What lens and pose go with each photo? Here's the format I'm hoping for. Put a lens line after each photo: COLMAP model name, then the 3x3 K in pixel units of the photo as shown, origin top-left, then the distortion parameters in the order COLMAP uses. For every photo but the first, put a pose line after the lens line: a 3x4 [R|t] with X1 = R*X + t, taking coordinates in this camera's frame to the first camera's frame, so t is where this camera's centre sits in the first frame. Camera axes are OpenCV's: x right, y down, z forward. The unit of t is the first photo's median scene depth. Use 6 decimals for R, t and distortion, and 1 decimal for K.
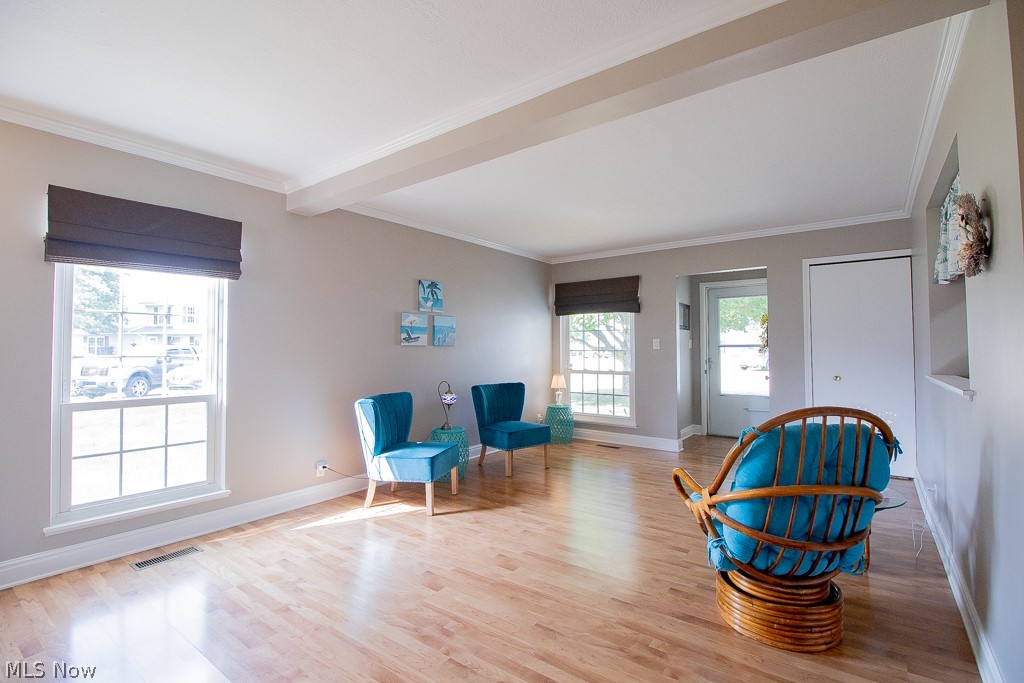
lens RADIAL K [[473.1, 0, 515.4], [0, 473.1, 338.3], [0, 0, 1]] dist [0.009326, -0.016453]
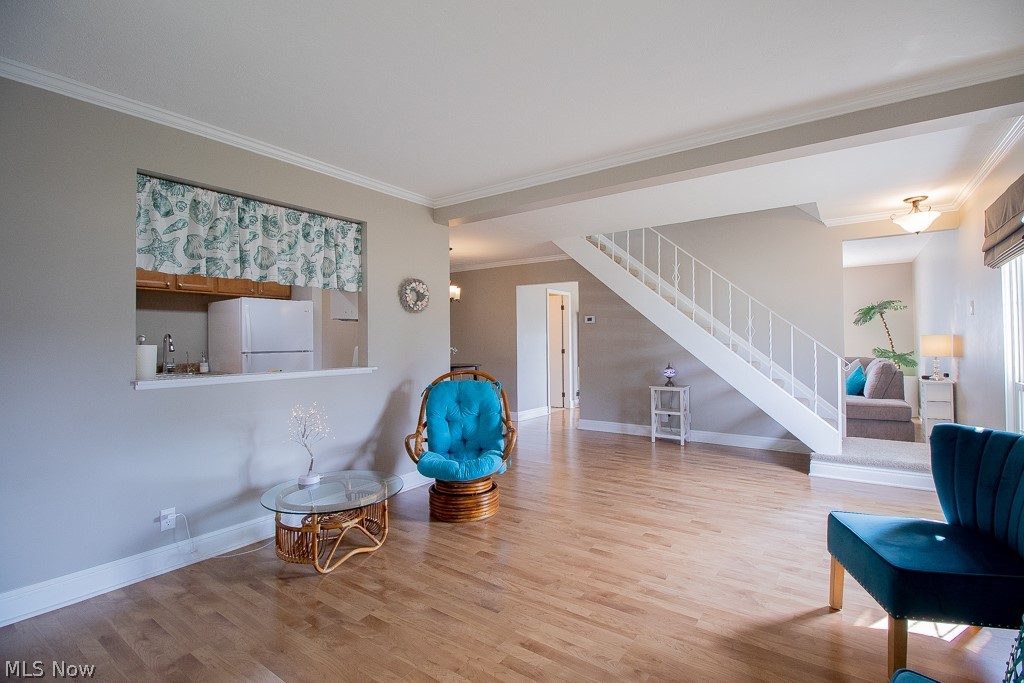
lens RADIAL K [[473.1, 0, 515.4], [0, 473.1, 338.3], [0, 0, 1]] dist [0.009326, -0.016453]
pose [[-0.999727, 0.012551, -0.019704, 0.190353], [0.013148, 0.999449, -0.030471, 0.026810], [0.019311, -0.030722, -0.999341, 1.246350]]
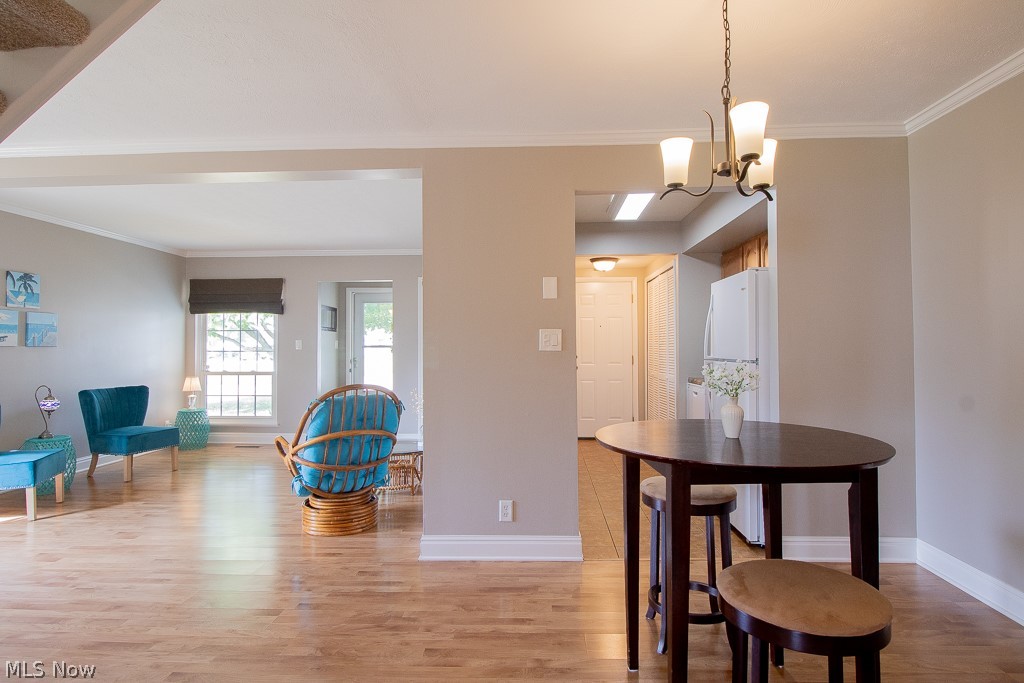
lens RADIAL K [[562.2, 0, 516.3], [0, 562.2, 336.8], [0, 0, 1]] dist [0.011090, -0.015014]
pose [[0.828582, 0.011369, 0.559752, -0.003391], [-0.012074, 0.999924, -0.002436, -0.010843], [-0.559737, -0.004740, 0.828657, -0.396732]]
